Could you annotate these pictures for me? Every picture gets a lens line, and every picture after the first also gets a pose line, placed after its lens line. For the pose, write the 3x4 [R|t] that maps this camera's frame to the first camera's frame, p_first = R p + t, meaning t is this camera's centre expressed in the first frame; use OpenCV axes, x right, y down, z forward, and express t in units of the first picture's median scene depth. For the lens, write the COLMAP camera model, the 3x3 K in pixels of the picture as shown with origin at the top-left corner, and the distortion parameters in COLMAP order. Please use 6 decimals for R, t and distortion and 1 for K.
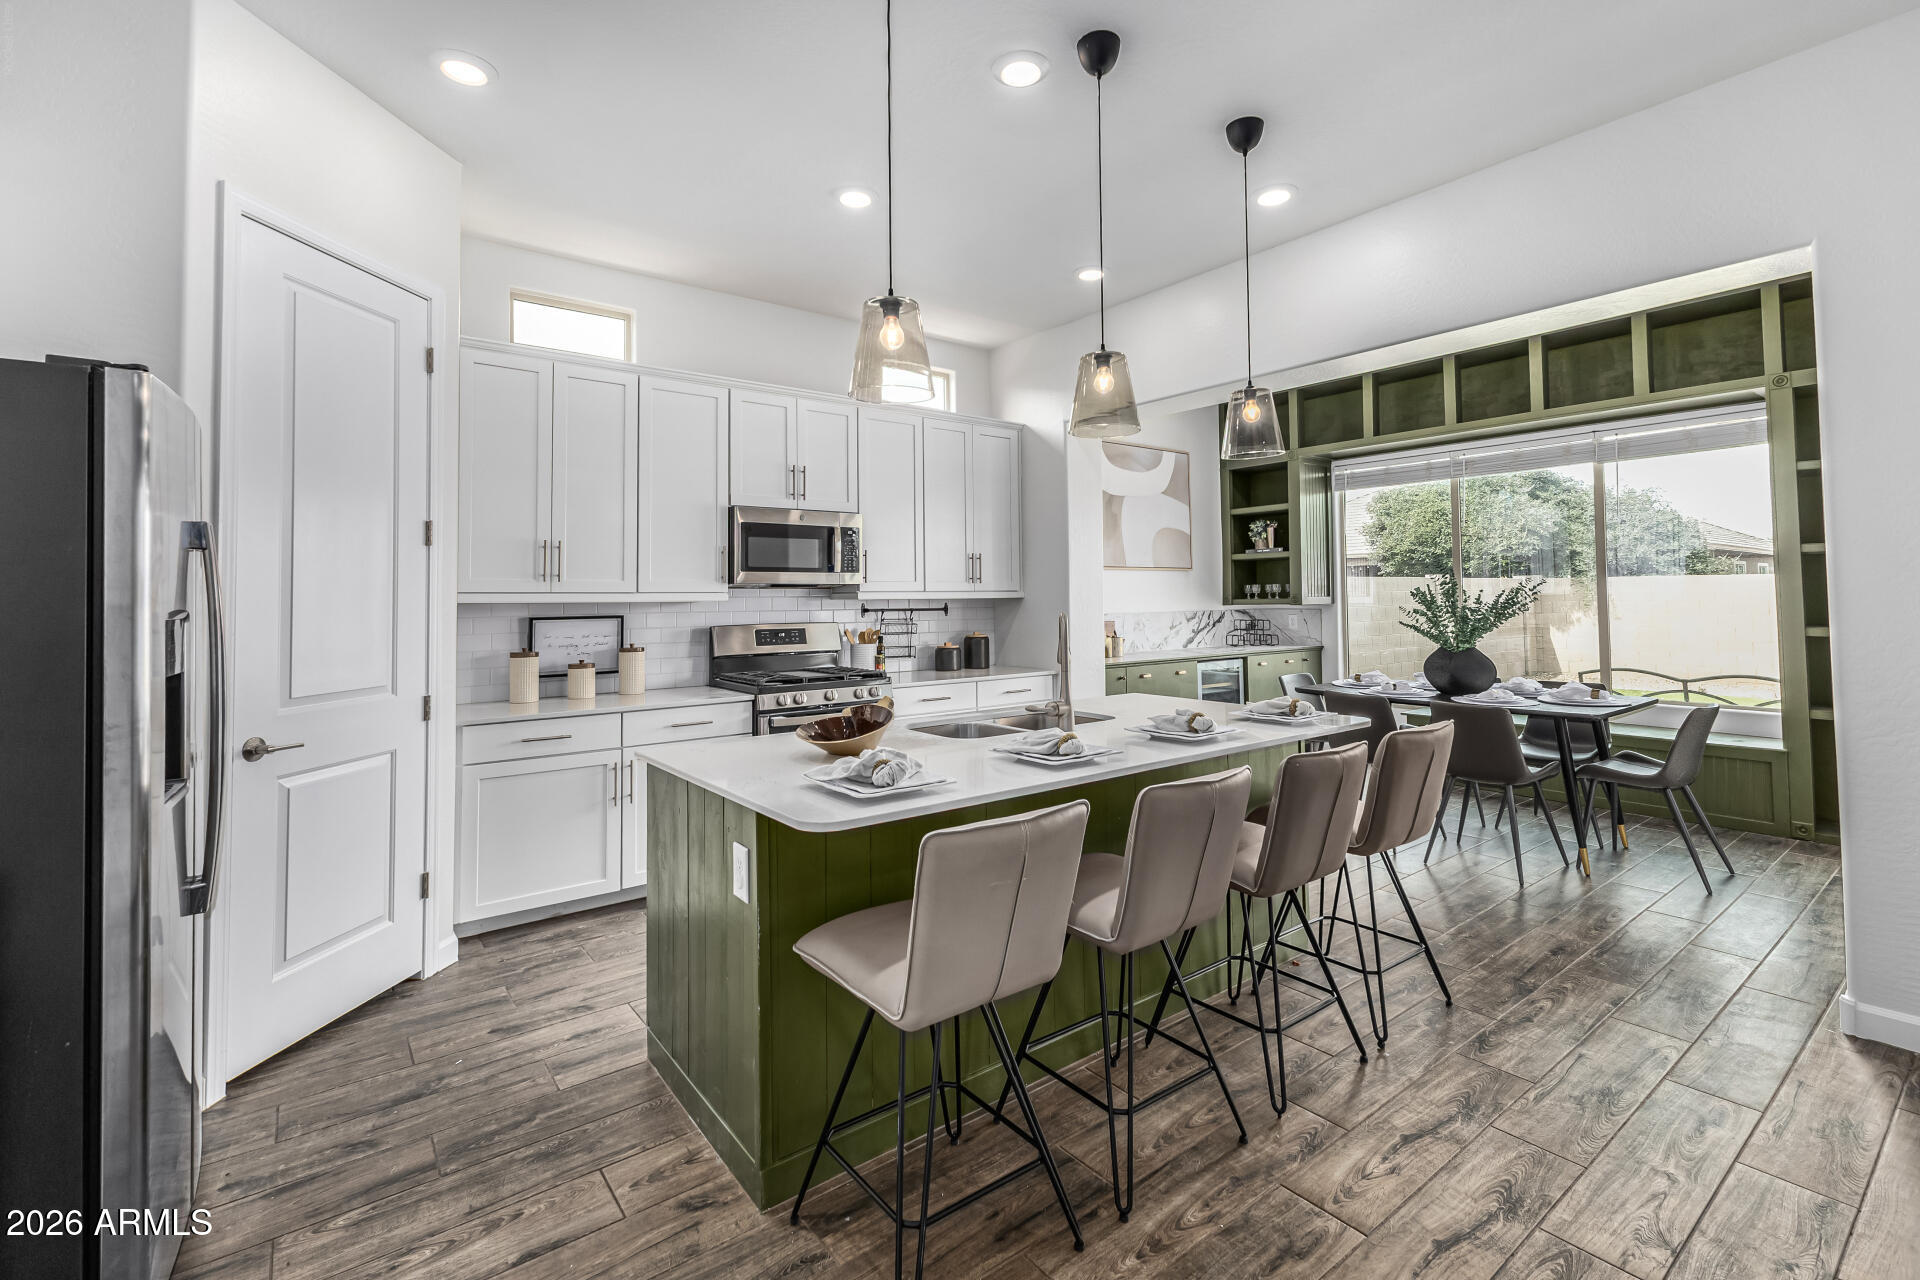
lens RADIAL K [[835.7, 0, 970.9], [0, 835.7, 583.0], [0, 0, 1]] dist [0.011043, 0.001515]
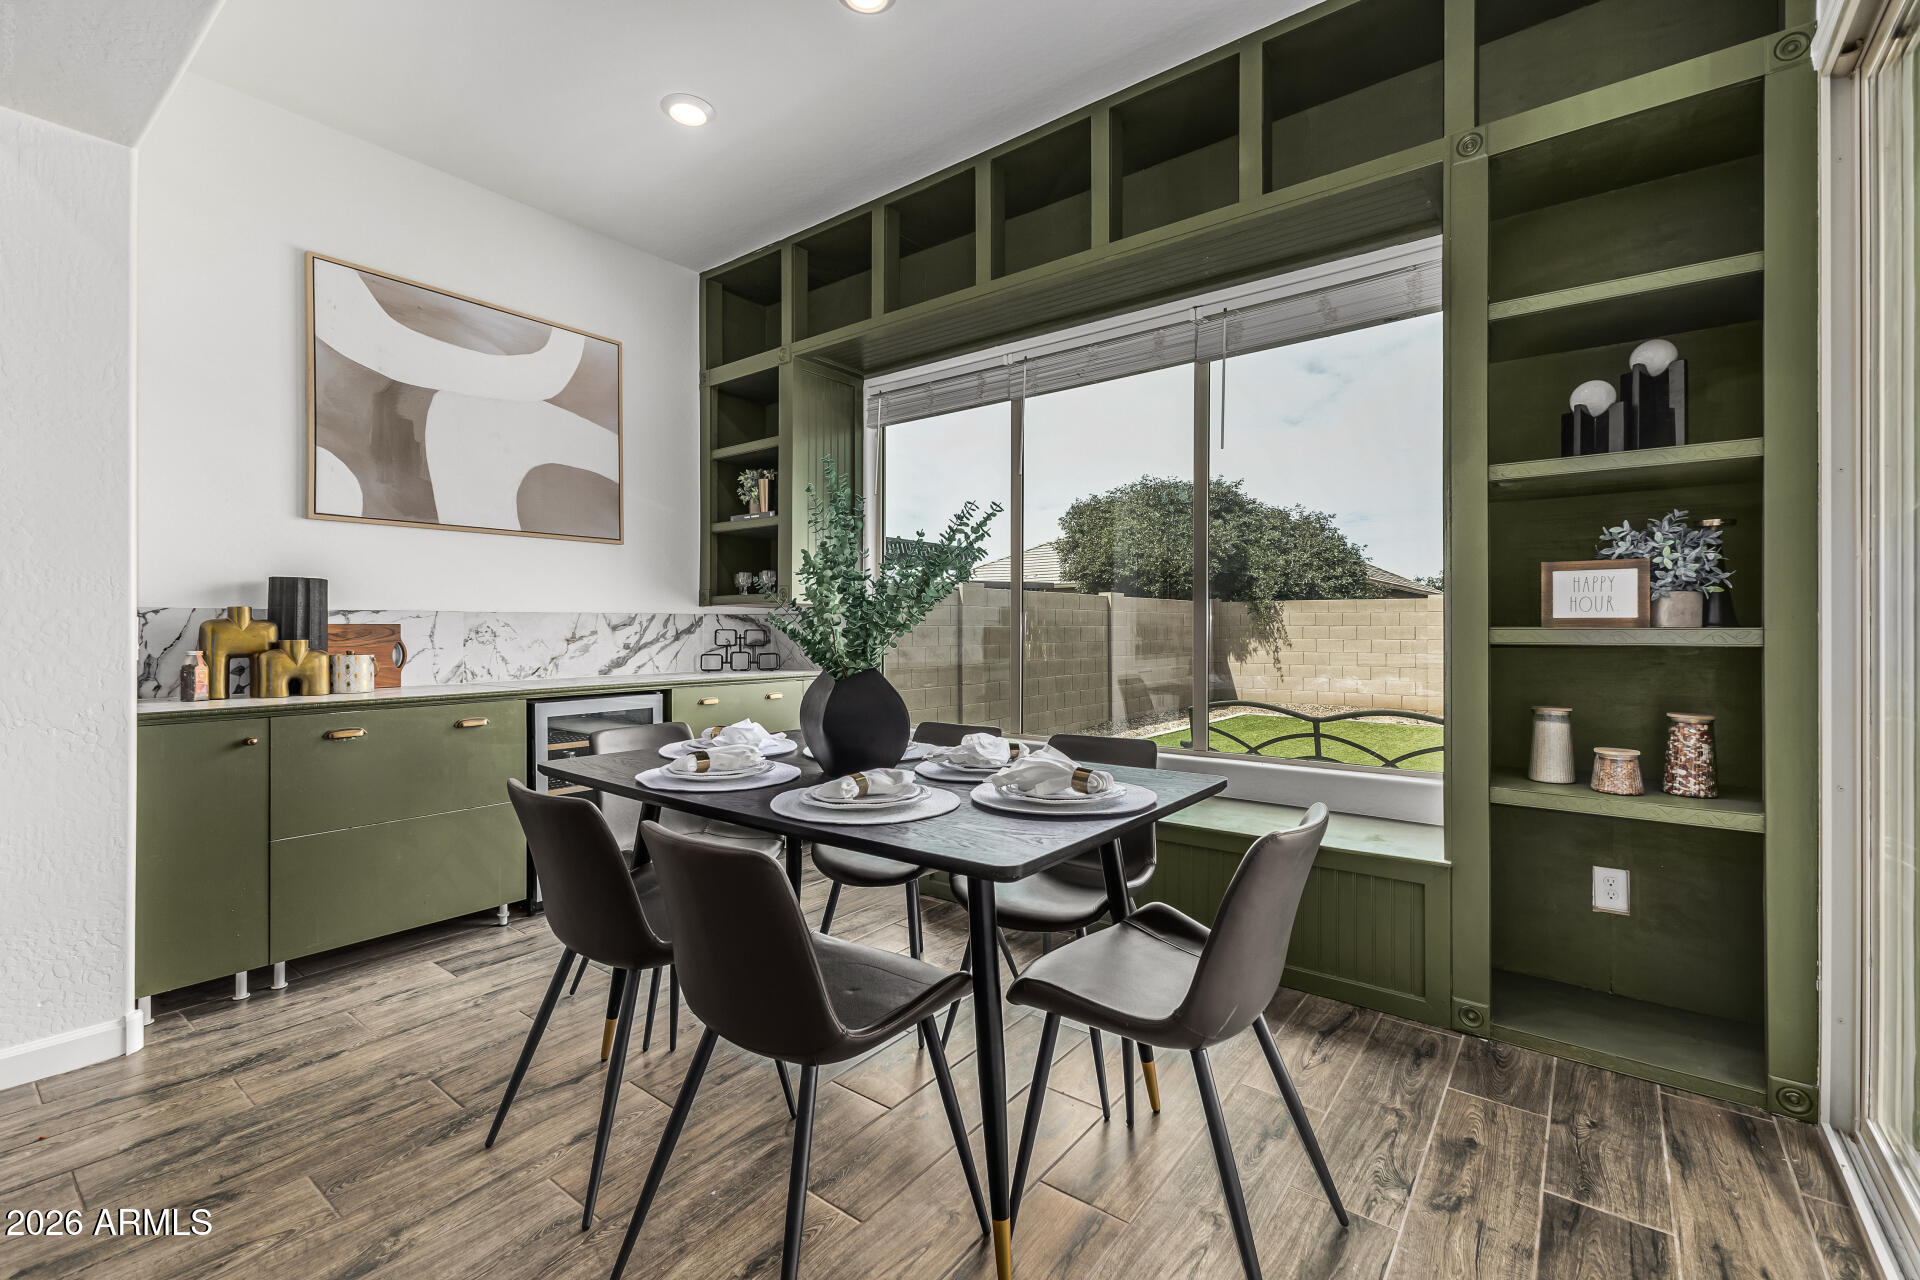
lens RADIAL K [[835.7, 0, 959.6], [0, 835.7, 627.0], [0, 0, 1]] dist [0.011043, 0.001515]
pose [[0.966314, 0.009216, 0.257200, 0.452323], [-0.013331, 0.999809, 0.014261, 0.042150], [-0.257020, -0.017210, 0.966253, 0.487733]]
